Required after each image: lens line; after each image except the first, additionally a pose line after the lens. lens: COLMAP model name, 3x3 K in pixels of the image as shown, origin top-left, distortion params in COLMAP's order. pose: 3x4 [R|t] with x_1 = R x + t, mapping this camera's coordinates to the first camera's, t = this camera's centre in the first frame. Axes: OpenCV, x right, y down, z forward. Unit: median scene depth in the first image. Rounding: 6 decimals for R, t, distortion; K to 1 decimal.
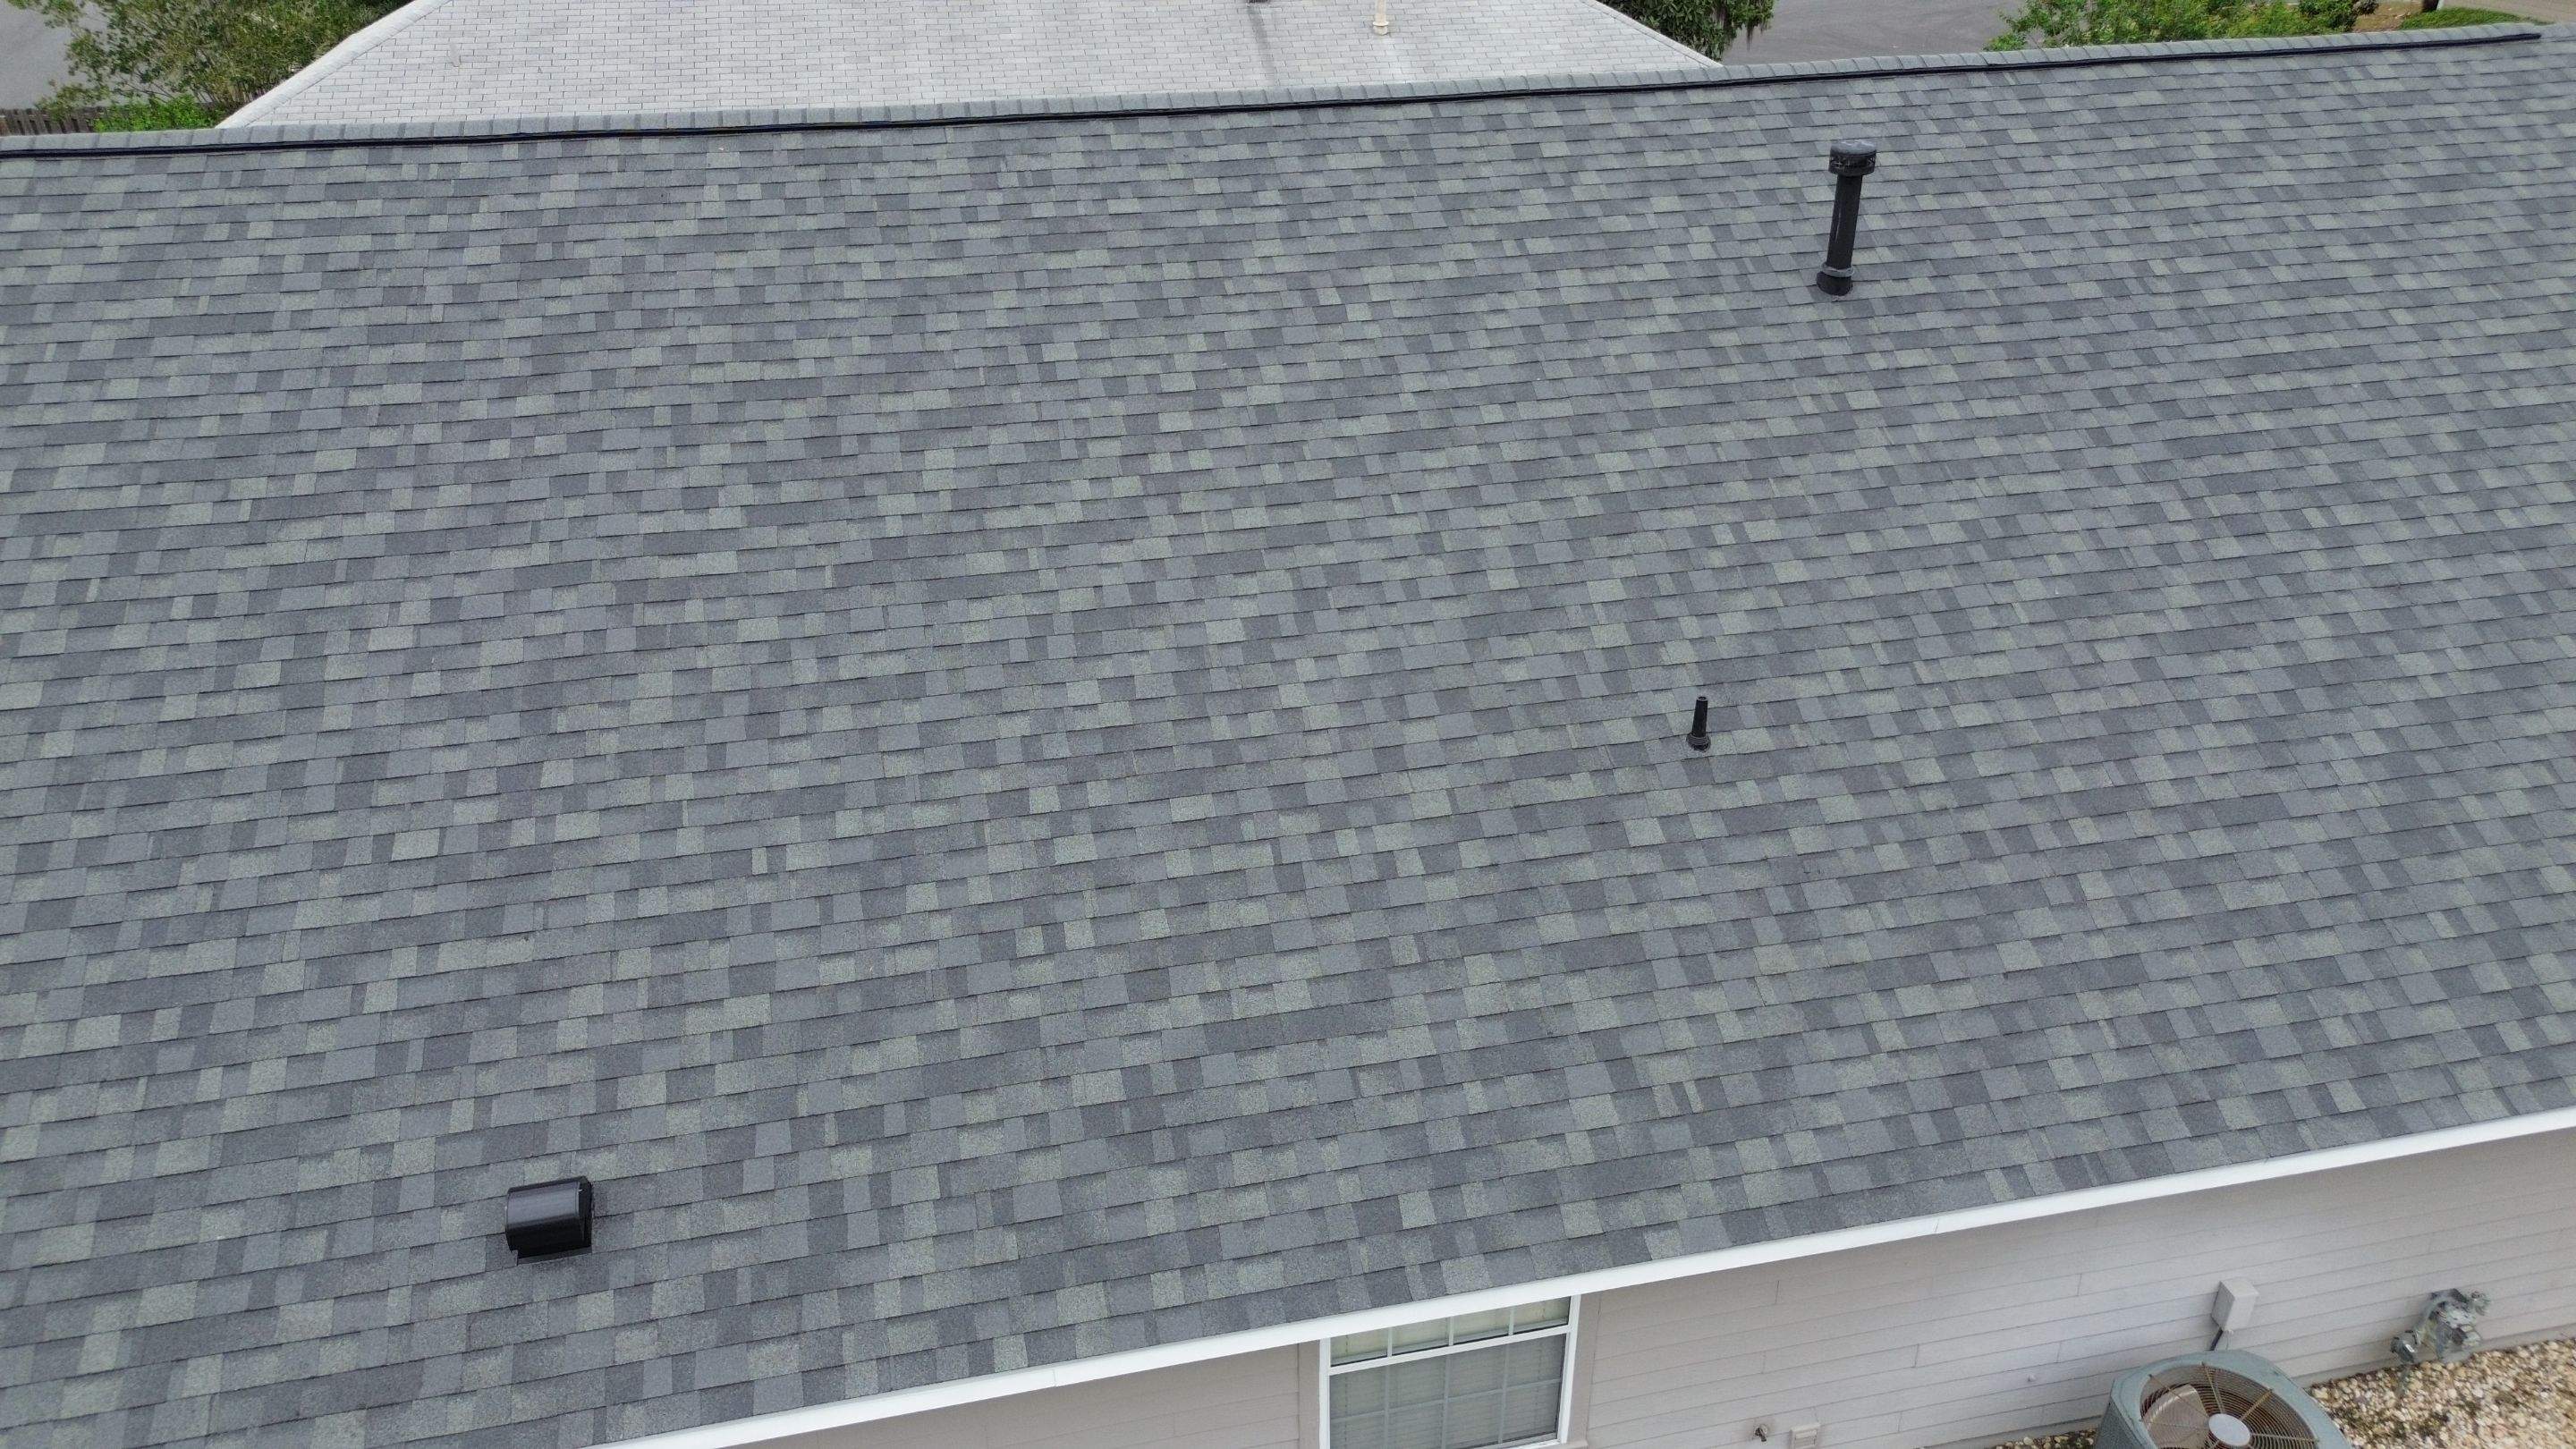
lens RADIAL K [[1835.2, 0, 1298.1], [0, 1835.2, 718.7], [0, 0, 1]] dist [0.075477, -0.074793]
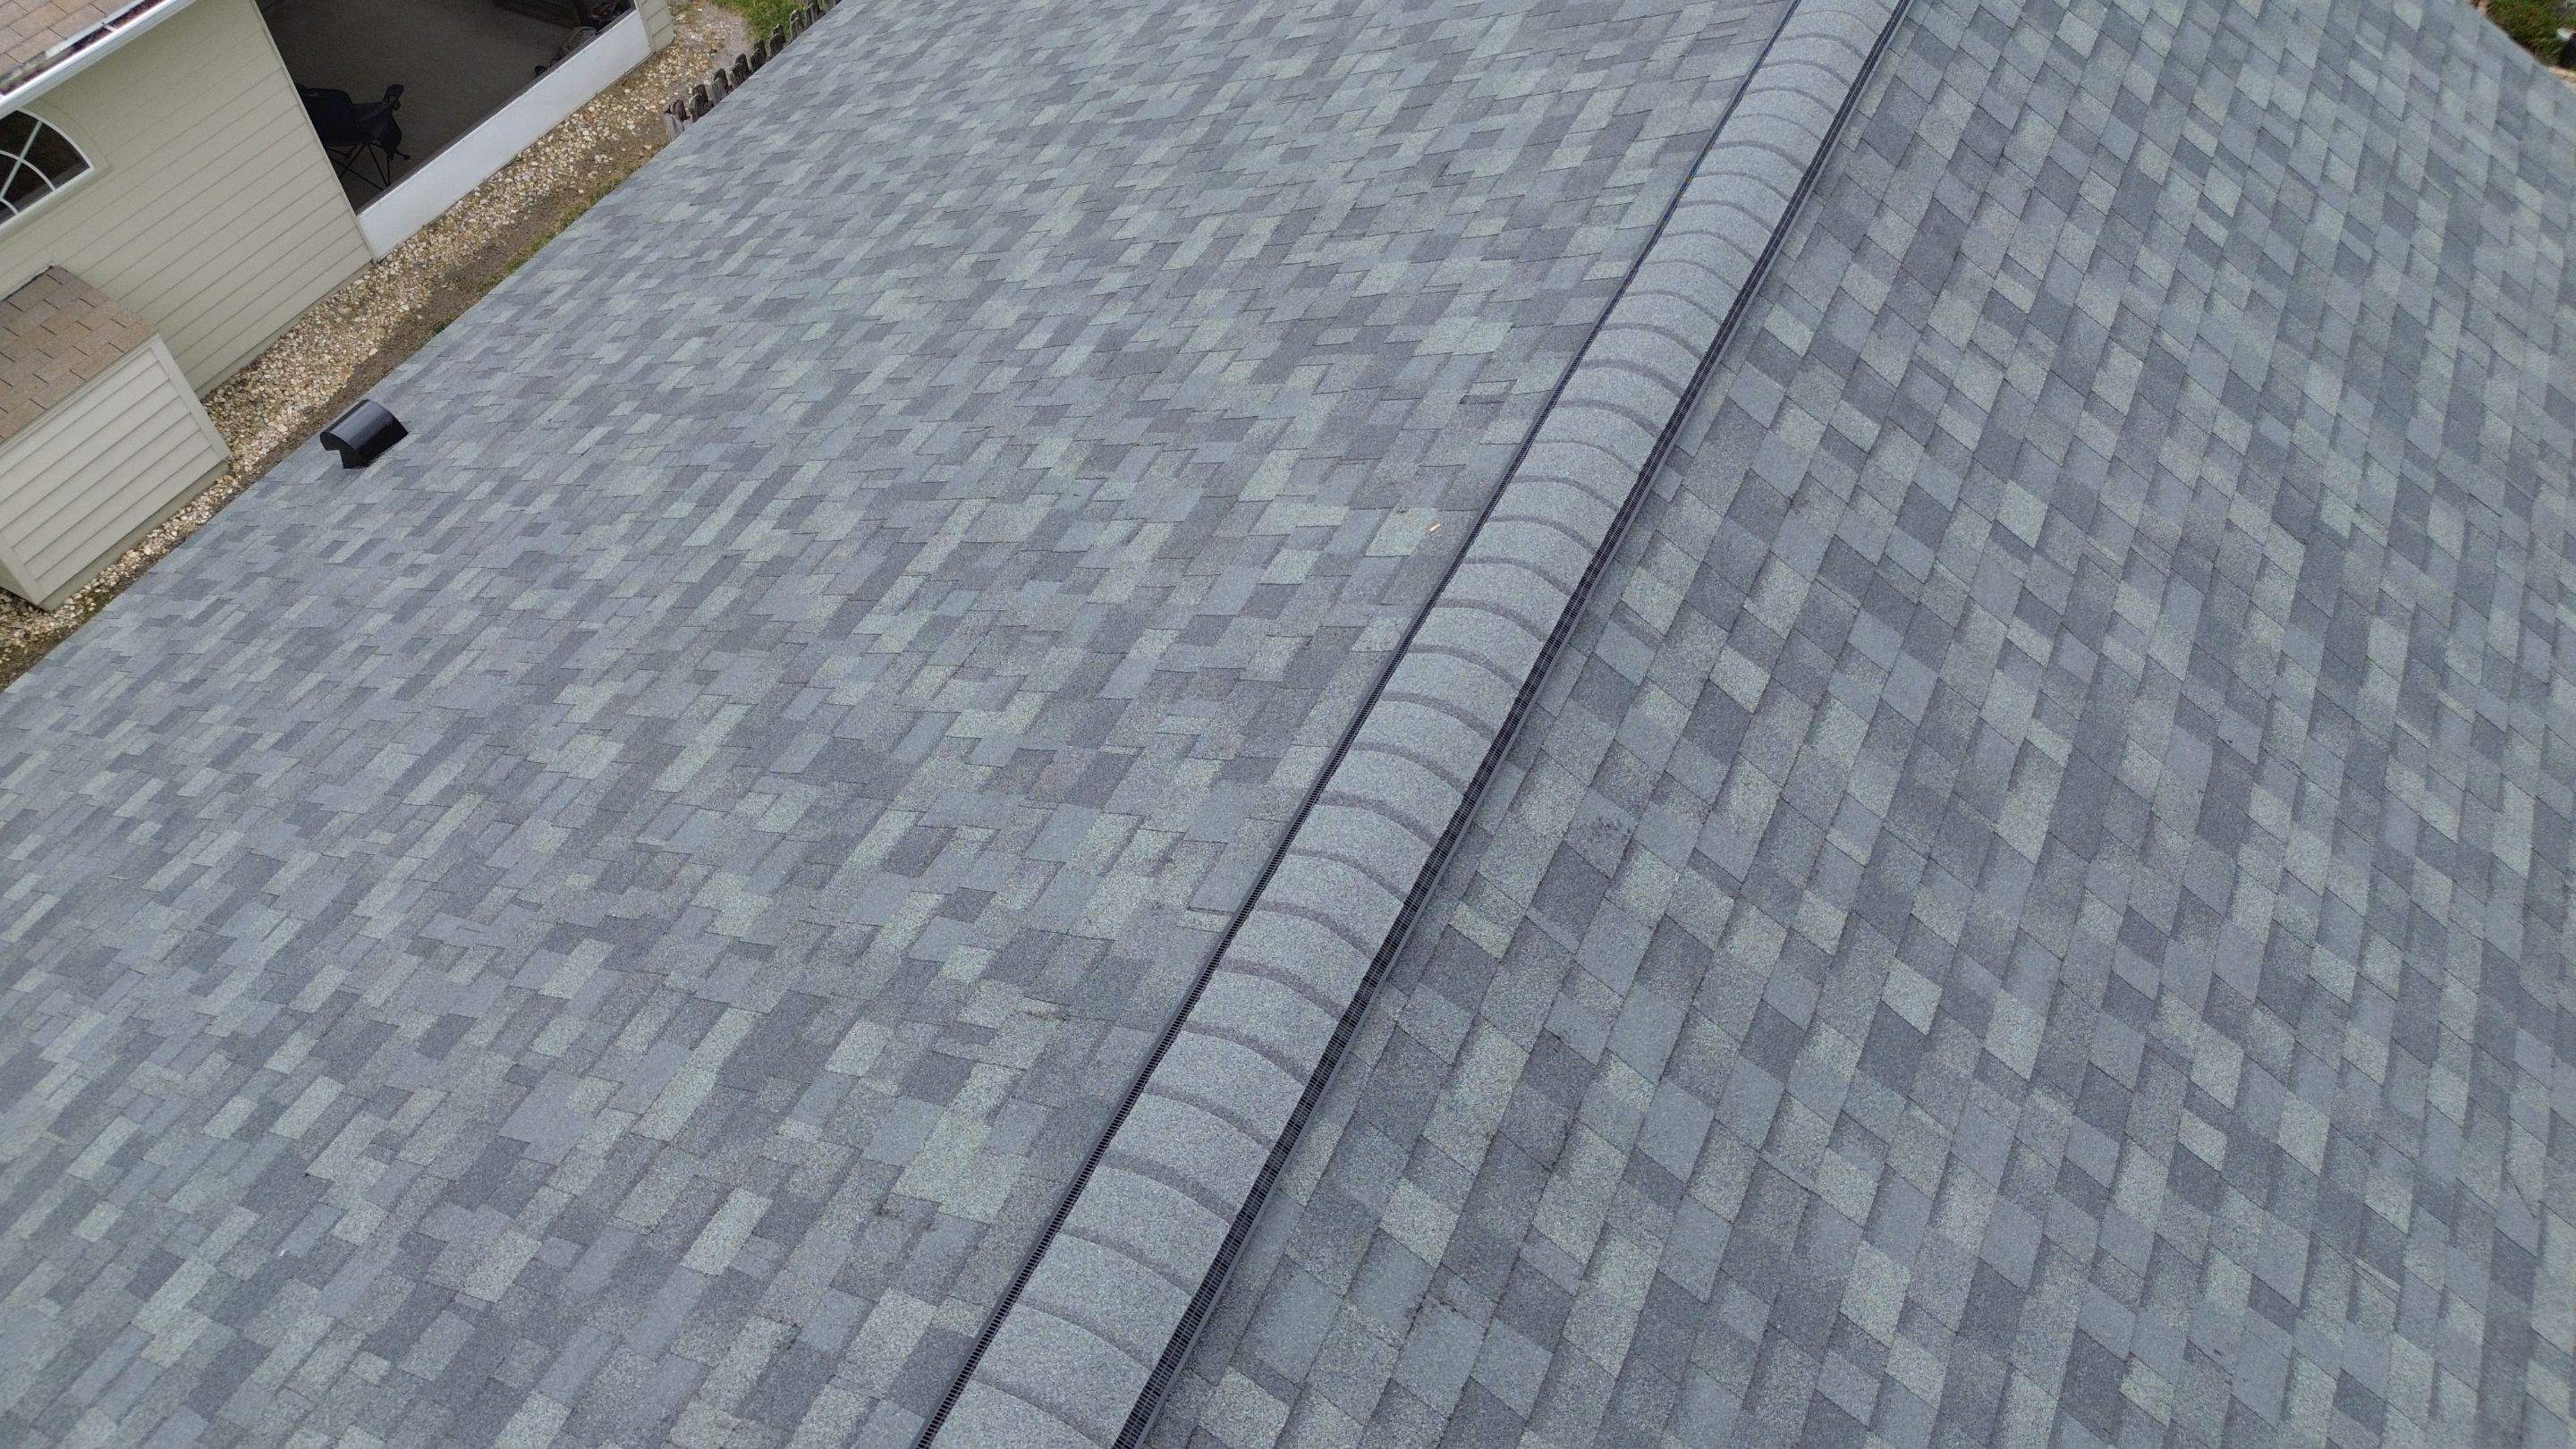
lens RADIAL K [[1835.2, 0, 1295.4], [0, 1835.2, 685.3], [0, 0, 1]] dist [0.075477, -0.074793]
pose [[-0.630032, 0.602406, -0.490068, -0.058358], [-0.378238, 0.313111, 0.871148, -0.745236], [0.678230, 0.734213, 0.030583, 1.110736]]
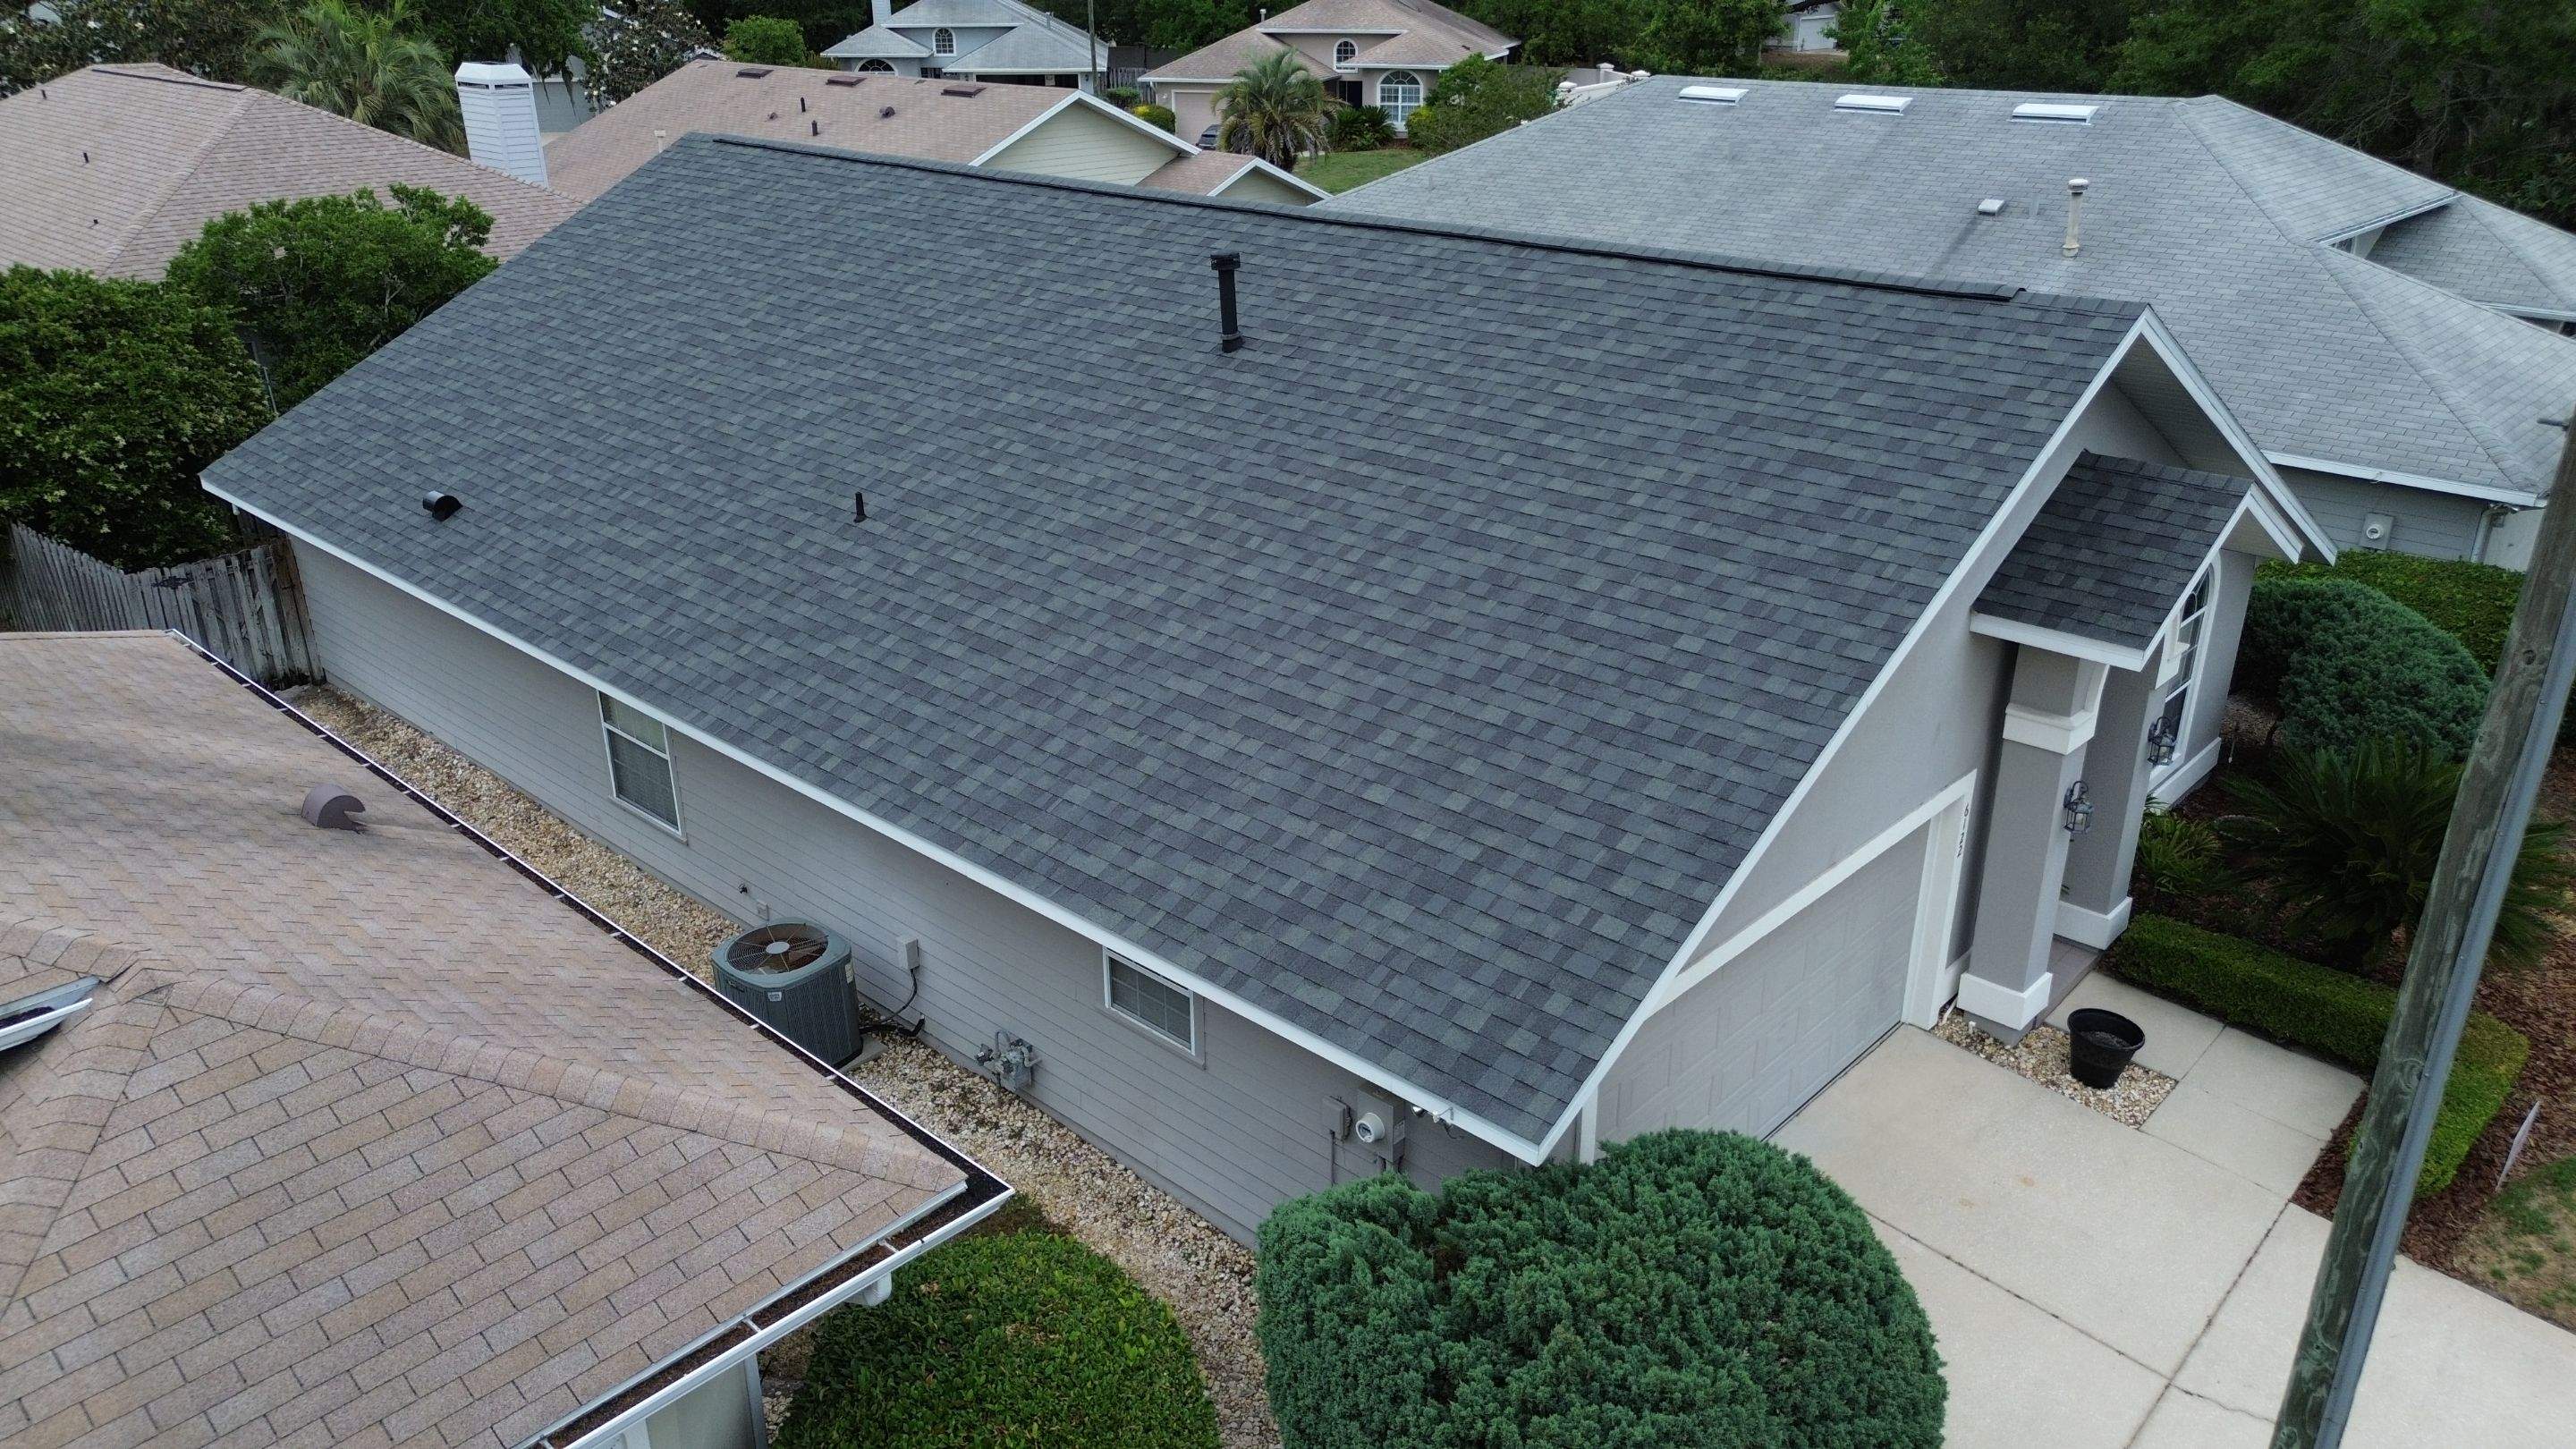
lens RADIAL K [[1835.2, 0, 1280.8], [0, 1835.2, 713.5], [0, 0, 1]] dist [0.075477, -0.074793]
pose [[0.562294, 0.320689, -0.762223, 1.749857], [-0.398931, 0.912587, 0.089659, -0.129753], [0.724347, 0.253660, 0.641075, 0.179907]]
